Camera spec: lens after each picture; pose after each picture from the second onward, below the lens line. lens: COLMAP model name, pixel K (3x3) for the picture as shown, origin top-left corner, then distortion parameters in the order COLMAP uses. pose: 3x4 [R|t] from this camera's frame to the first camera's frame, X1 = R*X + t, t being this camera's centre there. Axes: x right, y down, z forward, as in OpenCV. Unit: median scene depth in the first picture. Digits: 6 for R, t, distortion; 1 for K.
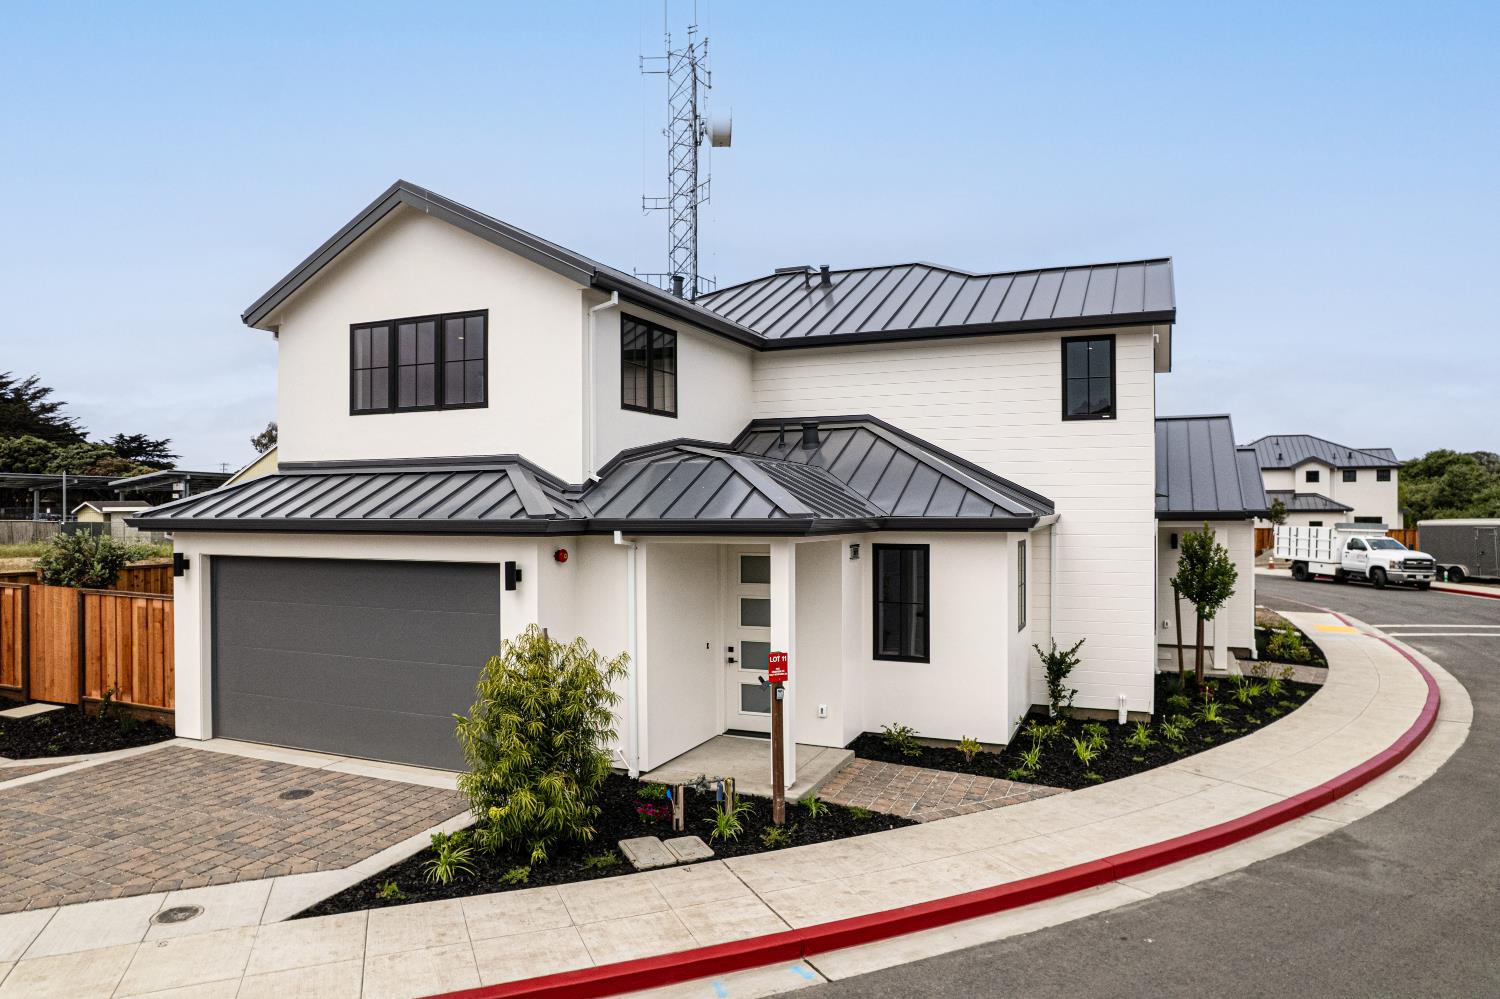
lens RADIAL K [[962.3, 0, 754.0], [0, 962.3, 505.0], [0, 0, 1]] dist [-0.081242, 0.073845]
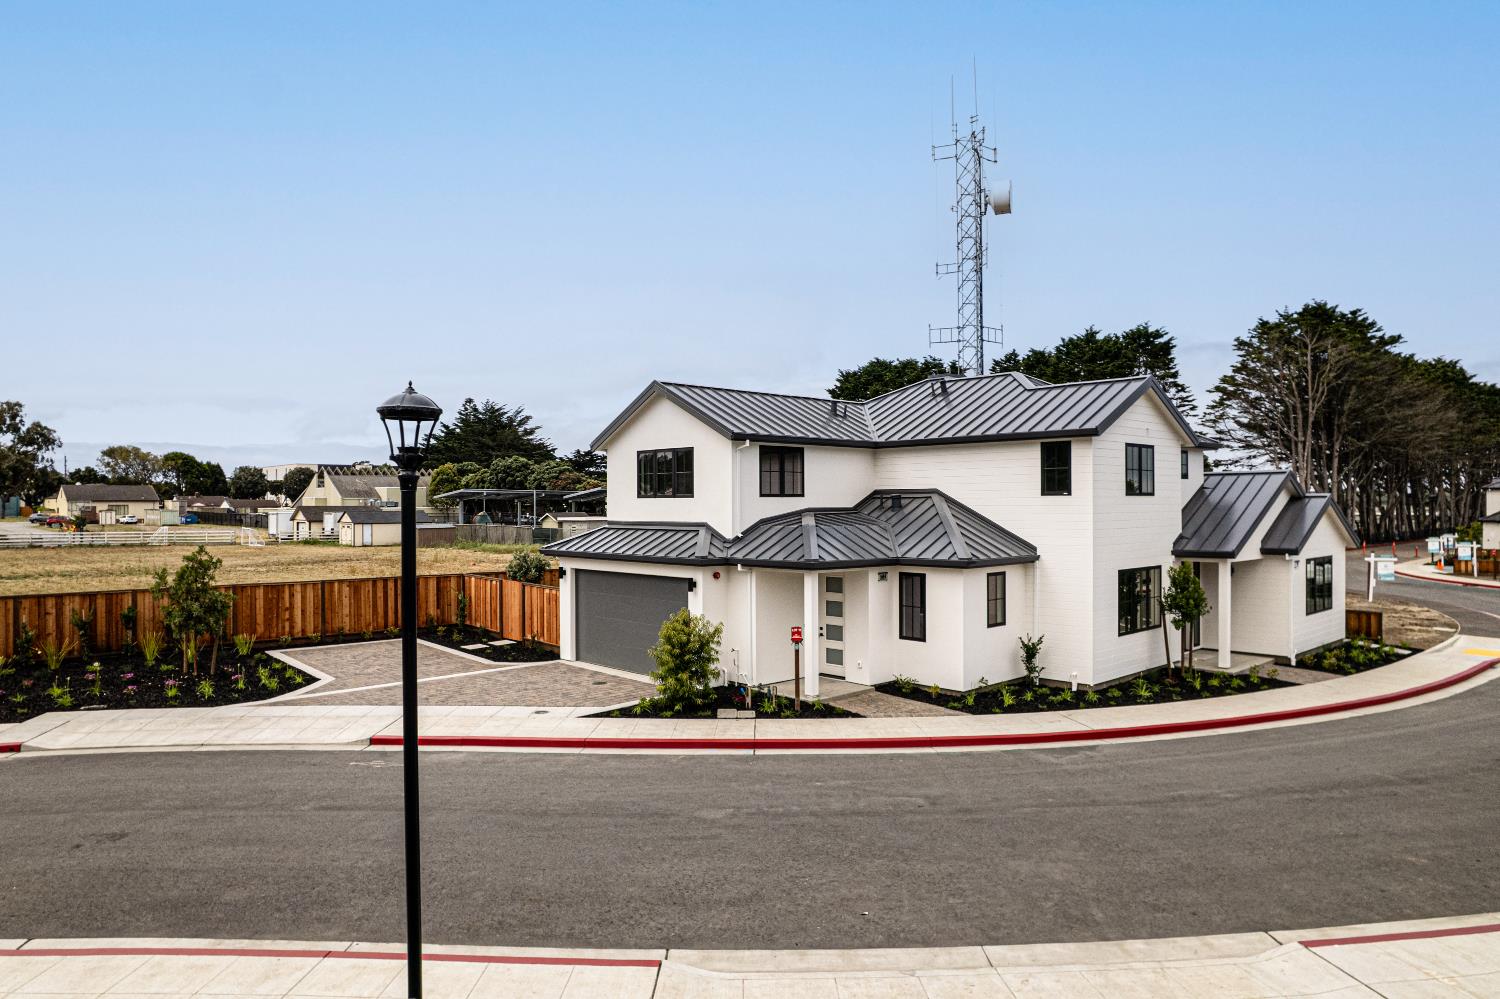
lens RADIAL K [[962.3, 0, 754.0], [0, 962.3, 505.0], [0, 0, 1]] dist [-0.081242, 0.073845]
pose [[0.914648, 0.000772, -0.404250, 0.567396], [-0.000131, 0.999999, 0.001614, -0.081079], [0.404250, -0.001423, 0.914647, -0.673254]]
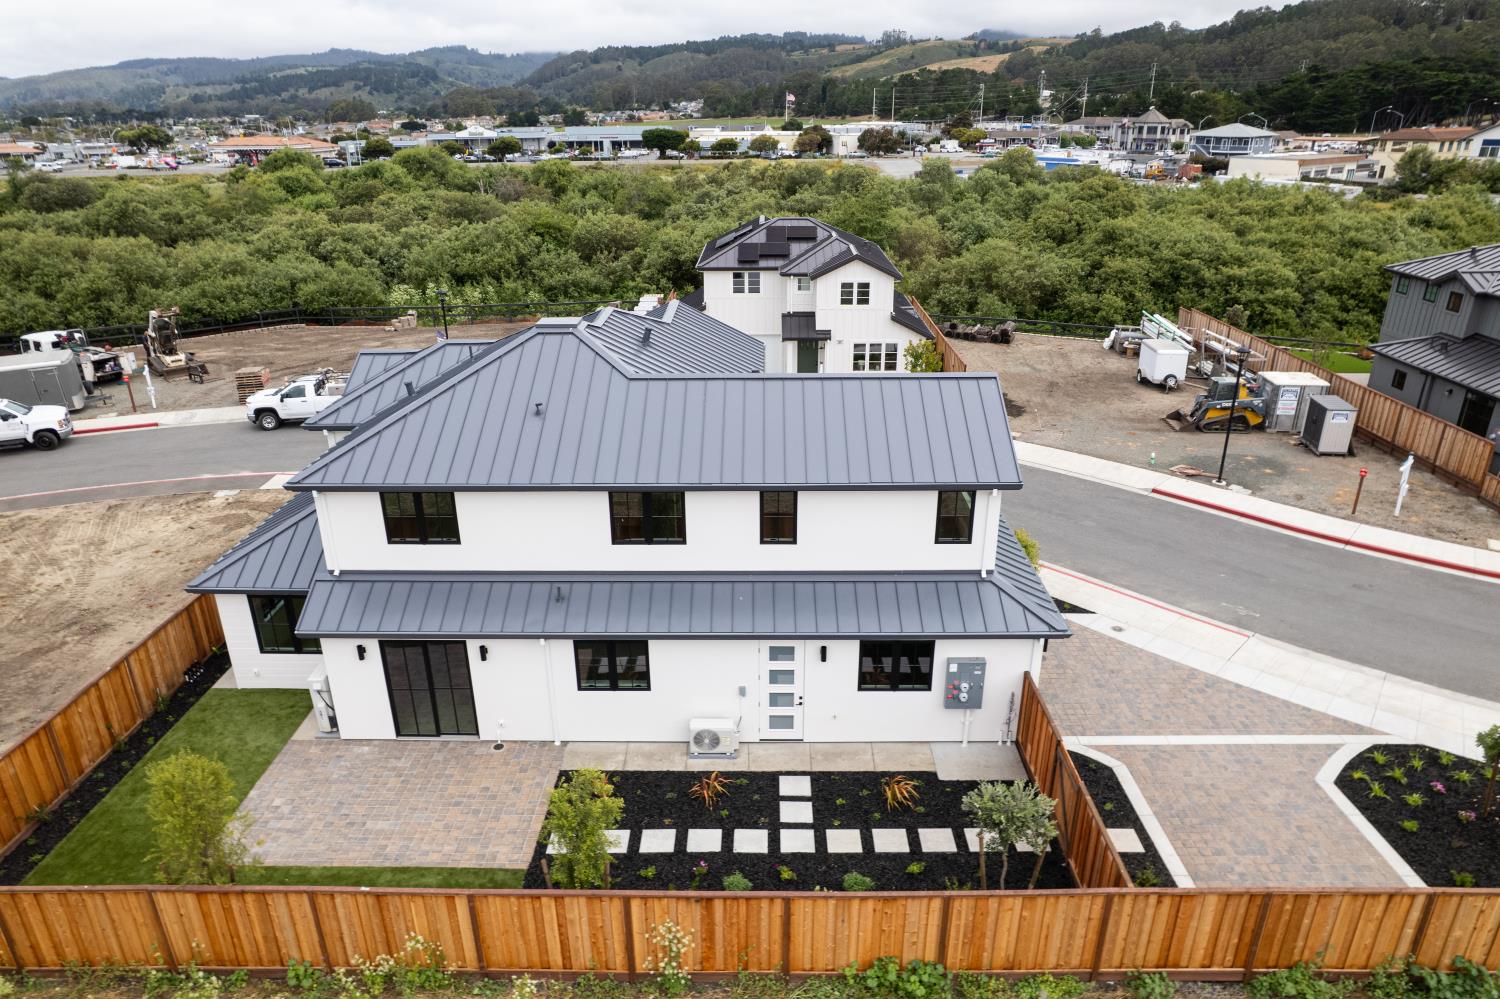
lens RADIAL K [[962.3, 0, 754.0], [0, 962.3, 505.0], [0, 0, 1]] dist [-0.081242, 0.073845]
pose [[-0.380764, -0.349515, 0.856071, -1.626974], [0.008138, 0.924508, 0.381076, -0.721247], [-0.924637, 0.152066, -0.349175, 1.881701]]
